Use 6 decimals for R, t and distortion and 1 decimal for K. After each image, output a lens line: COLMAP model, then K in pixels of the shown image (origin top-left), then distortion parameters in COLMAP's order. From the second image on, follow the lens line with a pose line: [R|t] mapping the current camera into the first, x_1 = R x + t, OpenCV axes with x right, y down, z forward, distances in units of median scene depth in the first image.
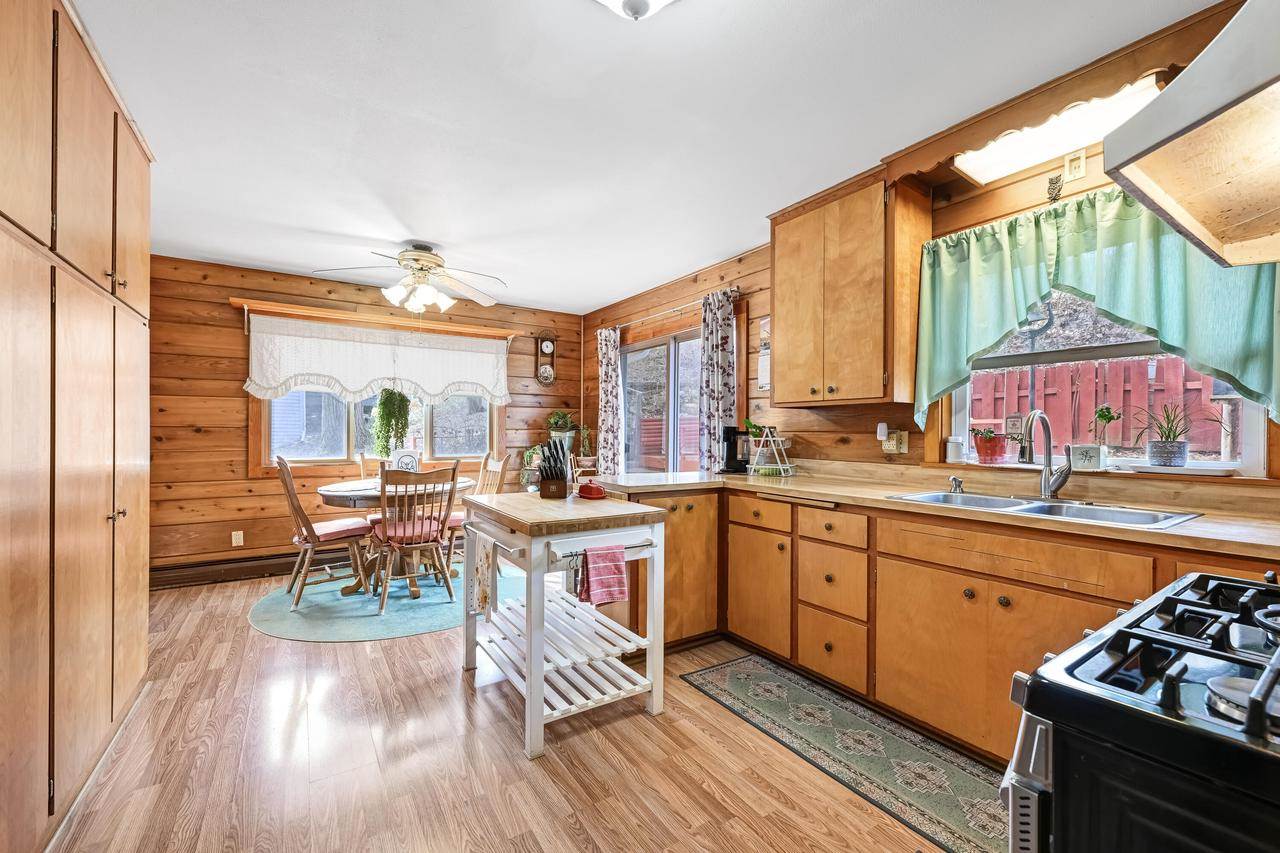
lens RADIAL K [[529.3, 0, 635.9], [0, 529.3, 427.1], [0, 0, 1]] dist [0.000472, 0.000323]
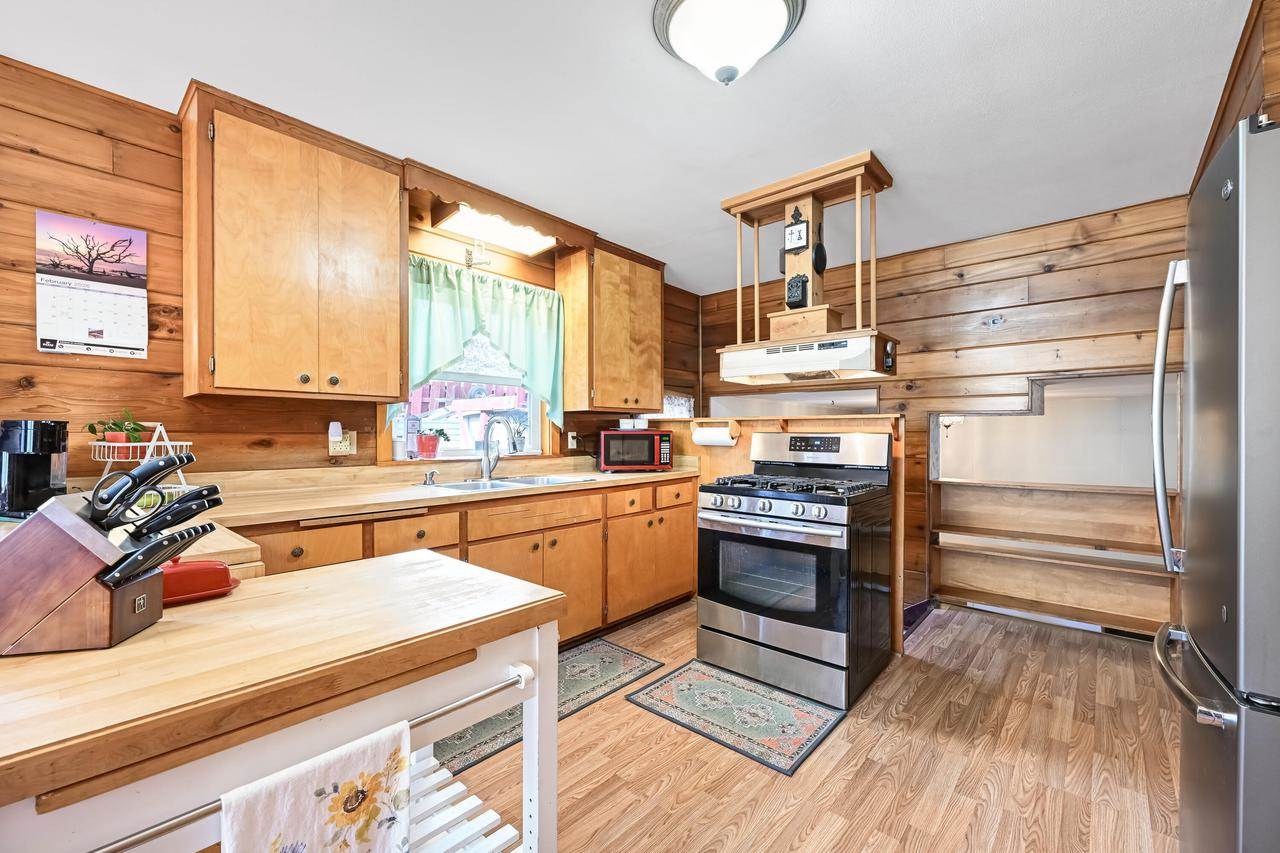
lens RADIAL K [[529.3, 0, 633.4], [0, 529.3, 435.3], [0, 0, 1]] dist [0.000472, 0.000323]
pose [[-0.267309, -0.010622, 0.963552, -0.595579], [-0.013217, 0.999886, 0.007356, 0.001807], [-0.963520, -0.010769, -0.267419, 0.838913]]
